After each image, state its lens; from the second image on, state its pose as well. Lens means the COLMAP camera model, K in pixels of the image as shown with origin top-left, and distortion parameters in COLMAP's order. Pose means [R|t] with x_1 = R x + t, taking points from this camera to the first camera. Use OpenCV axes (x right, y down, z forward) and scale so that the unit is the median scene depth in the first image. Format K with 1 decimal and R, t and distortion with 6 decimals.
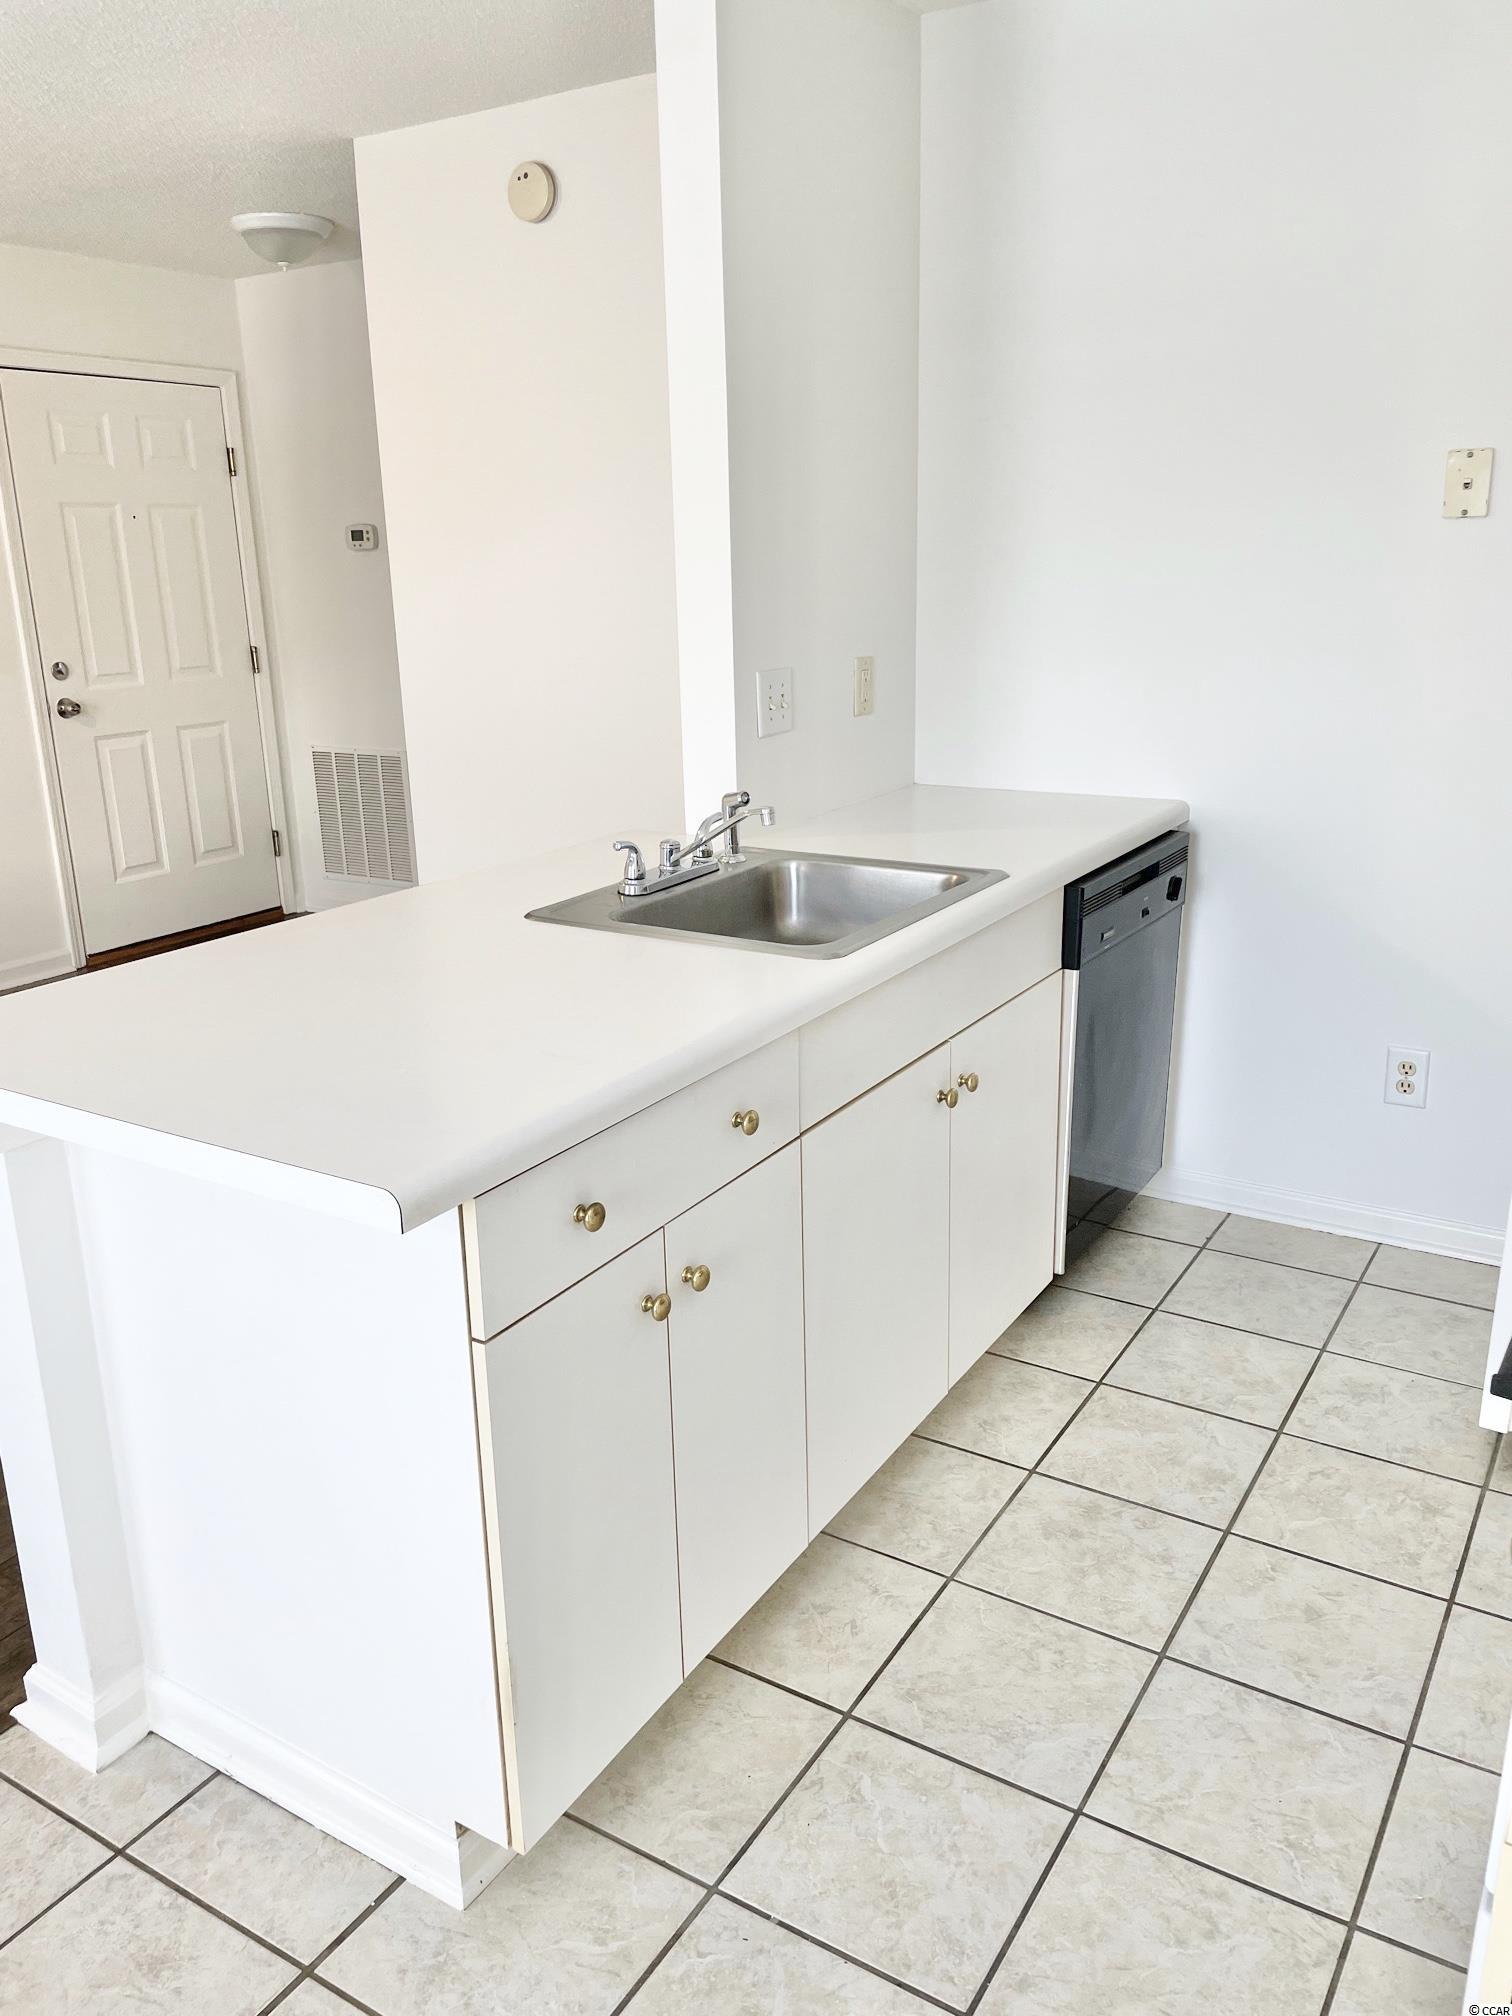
lens RADIAL K [[1536.9, 0, 777.1], [0, 1536.9, 1008.5], [0, 0, 1]] dist [0.075776, -0.102286]
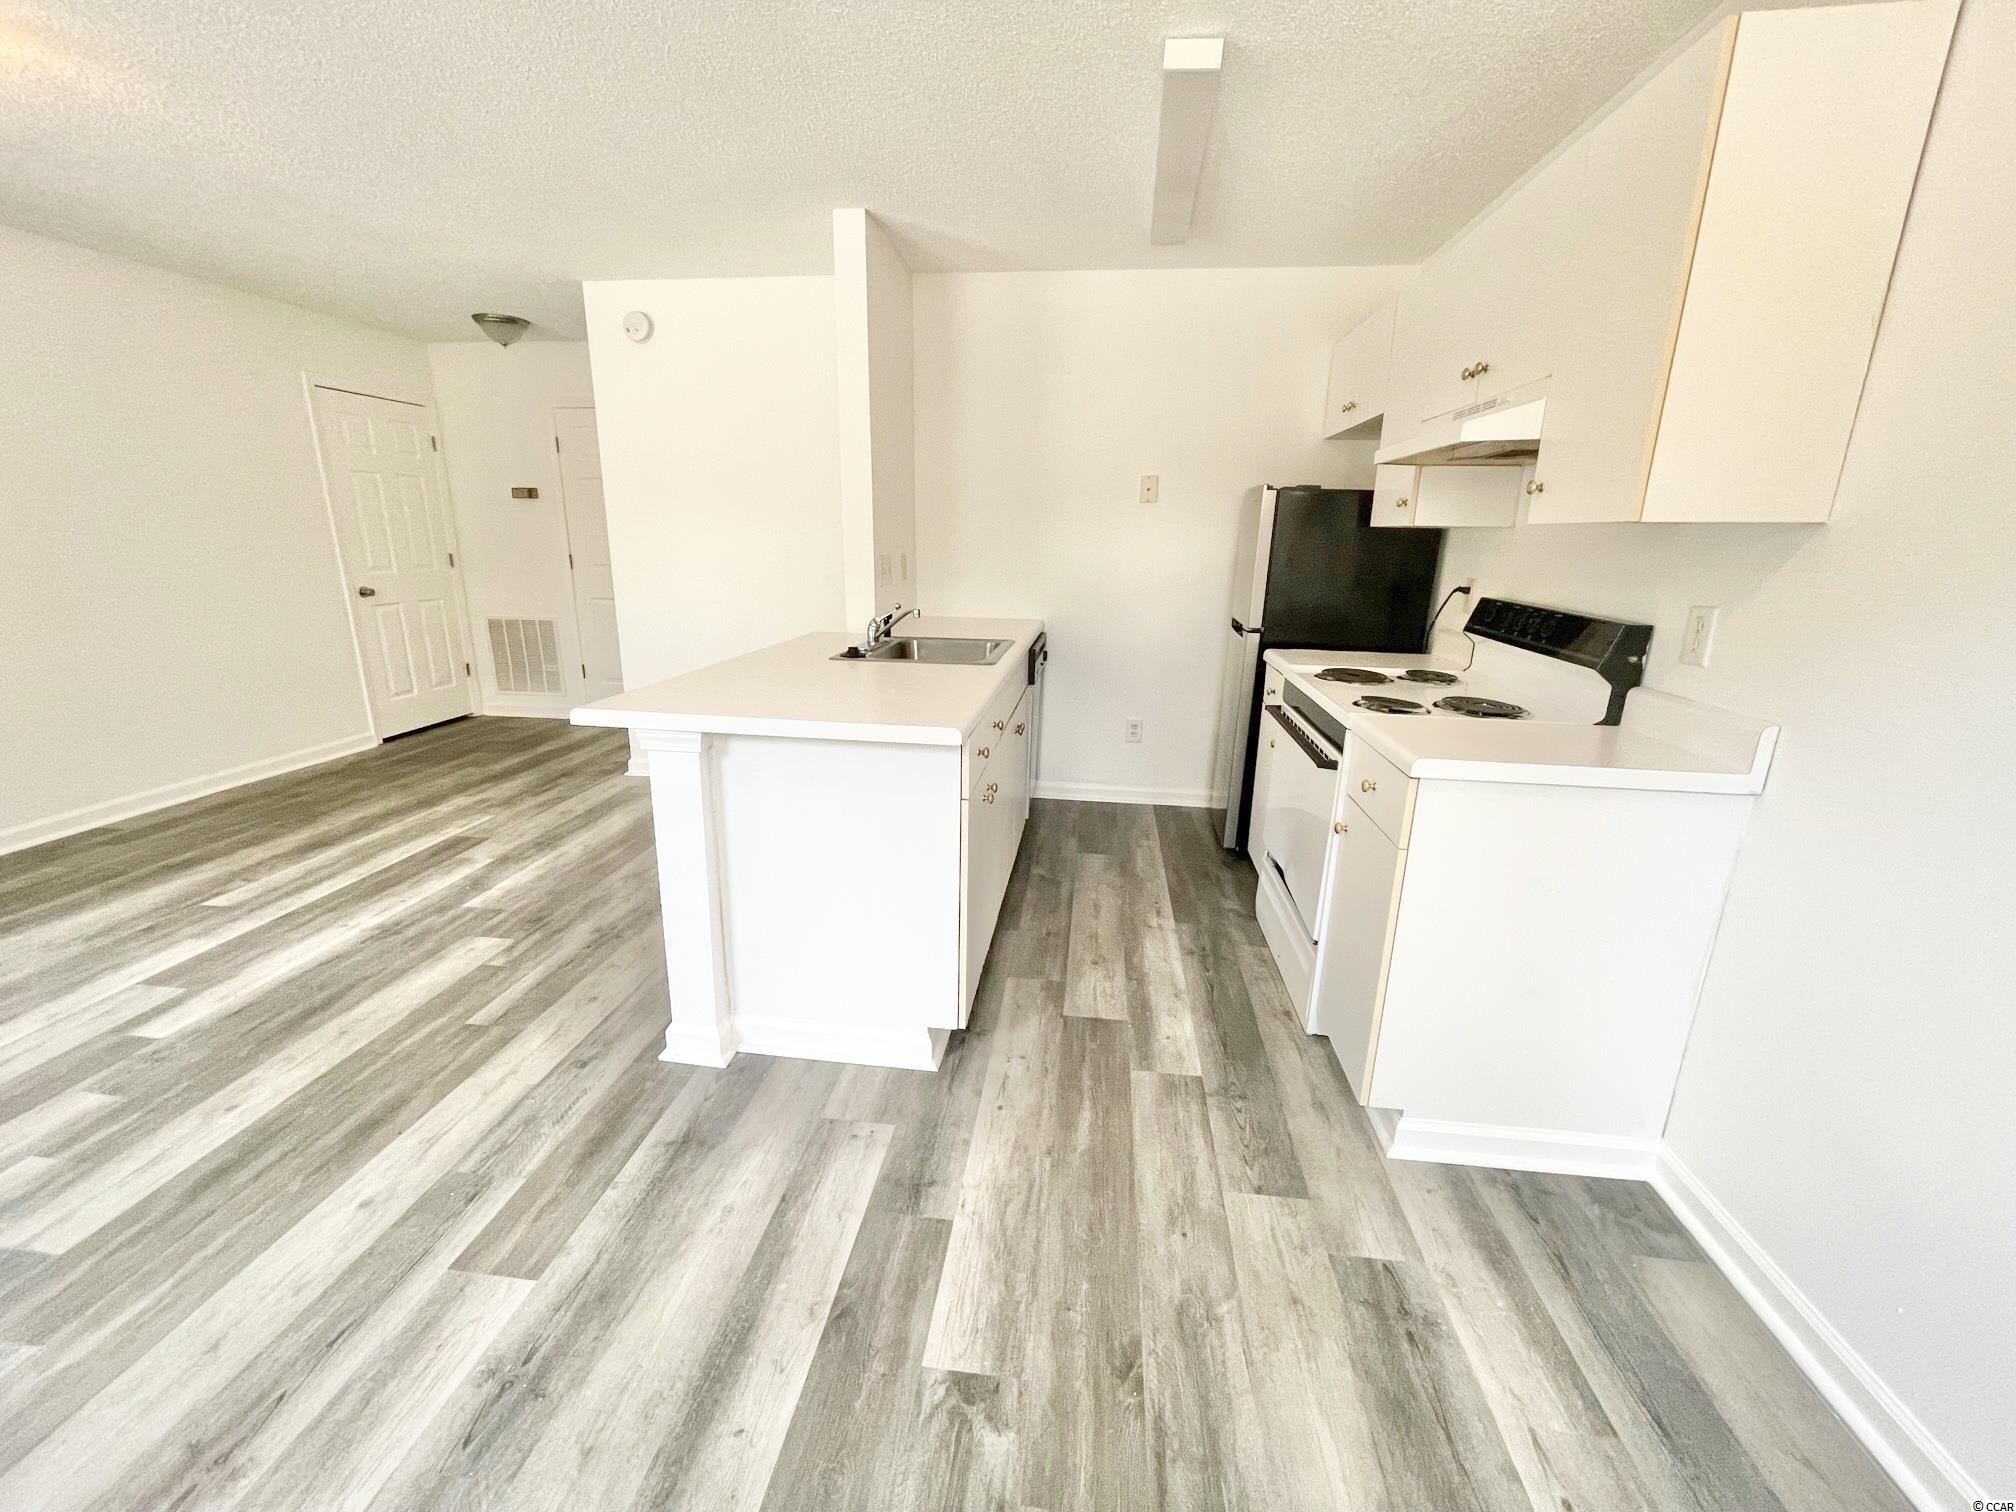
lens RADIAL K [[815.4, 0, 996.8], [0, 815.4, 743.7], [0, 0, 1]] dist [-0.001118, -0.000158]
pose [[0.915870, -0.064757, 0.396217, -0.164174], [0.079645, 0.996597, -0.021221, 0.039373], [-0.393495, 0.050992, 0.917912, -0.047339]]
